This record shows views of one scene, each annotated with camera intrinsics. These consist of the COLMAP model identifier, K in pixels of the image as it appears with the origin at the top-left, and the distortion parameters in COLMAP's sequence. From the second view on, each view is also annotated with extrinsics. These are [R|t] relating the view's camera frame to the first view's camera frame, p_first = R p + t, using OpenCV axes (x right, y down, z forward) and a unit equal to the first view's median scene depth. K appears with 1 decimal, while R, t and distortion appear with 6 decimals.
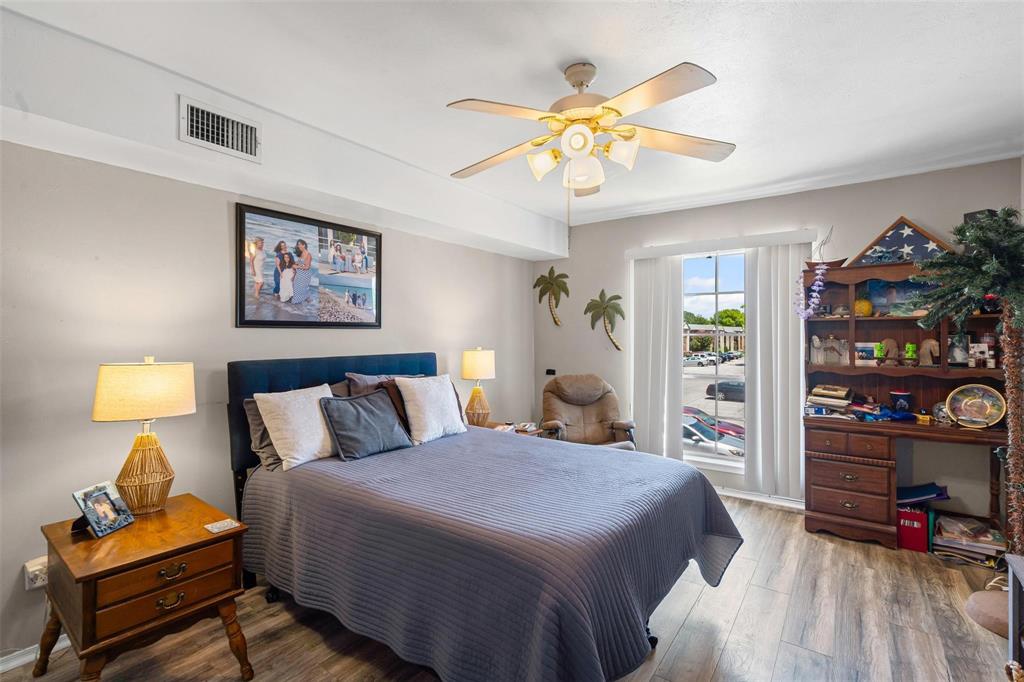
lens RADIAL K [[477.2, 0, 501.6], [0, 477.2, 340.2], [0, 0, 1]] dist [-0.000356, 0.000203]
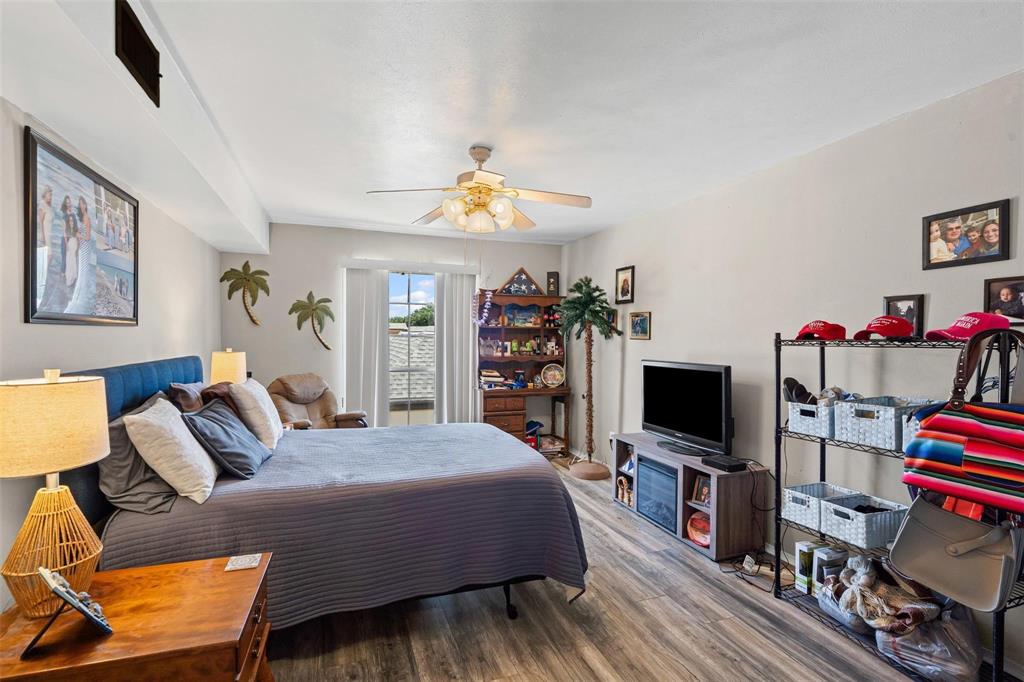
lens RADIAL K [[484.2, 0, 512.8], [0, 484.2, 356.5], [0, 0, 1]] dist [-0.005949, -0.000005]
pose [[0.543416, -0.029420, 0.838948, -0.592966], [-0.001504, 0.999350, 0.036019, -0.004617], [-0.839462, -0.020835, 0.543018, 0.079230]]
